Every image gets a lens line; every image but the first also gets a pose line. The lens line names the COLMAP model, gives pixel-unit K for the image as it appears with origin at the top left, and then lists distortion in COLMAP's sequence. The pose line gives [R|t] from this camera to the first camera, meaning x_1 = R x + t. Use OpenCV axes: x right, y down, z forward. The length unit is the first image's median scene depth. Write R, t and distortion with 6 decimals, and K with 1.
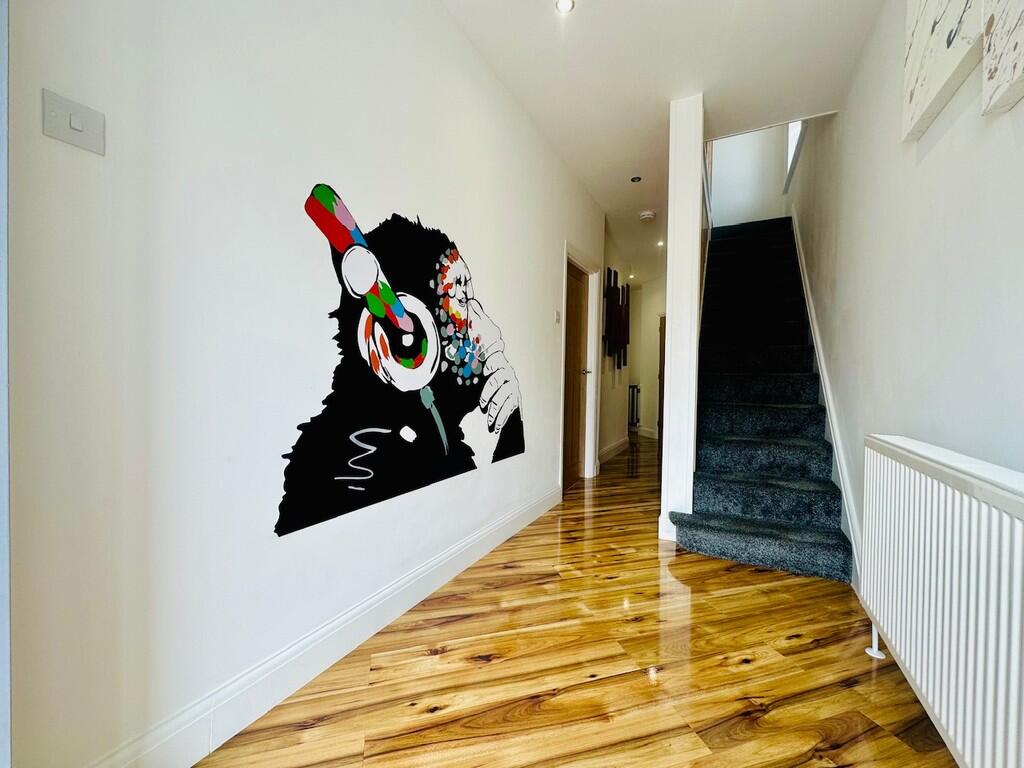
lens RADIAL K [[407.4, 0, 512.0], [0, 407.4, 384.0], [0, 0, 1]] dist [-0.001347, -0.000511]
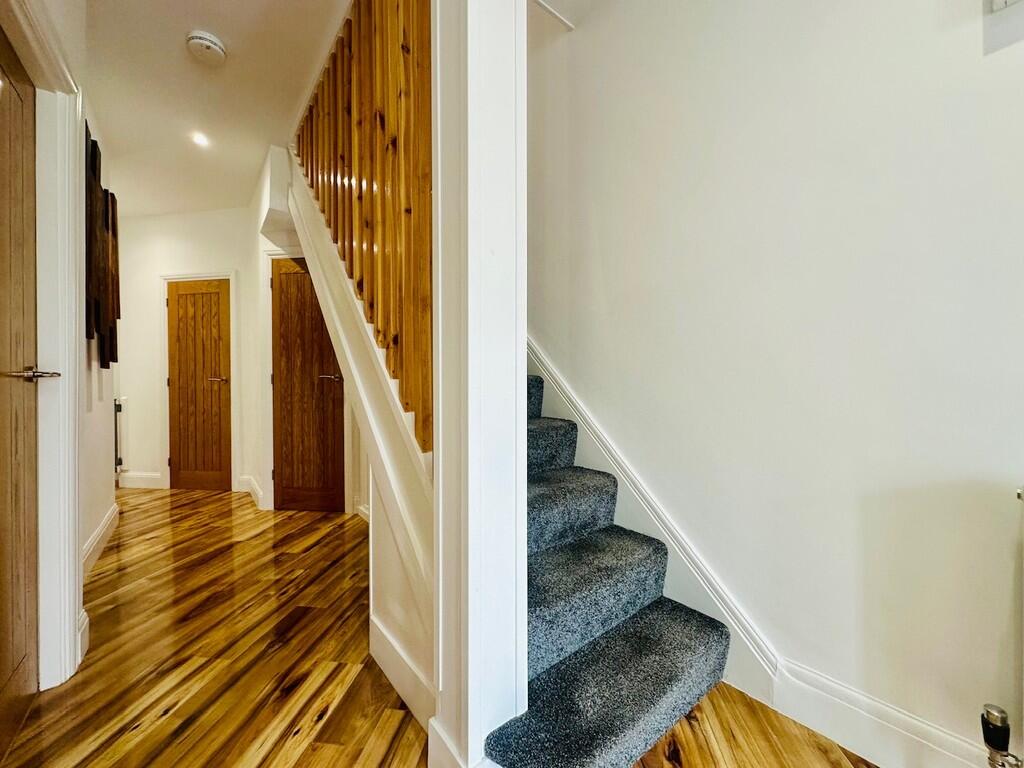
lens RADIAL K [[407.4, 0, 512.0], [0, 407.4, 384.0], [0, 0, 1]] dist [-0.001347, -0.000511]
pose [[0.400893, -0.021240, 0.915879, 0.049983], [0.030127, 0.999496, 0.009992, -0.020020], [-0.915629, 0.023587, 0.401331, 0.749317]]
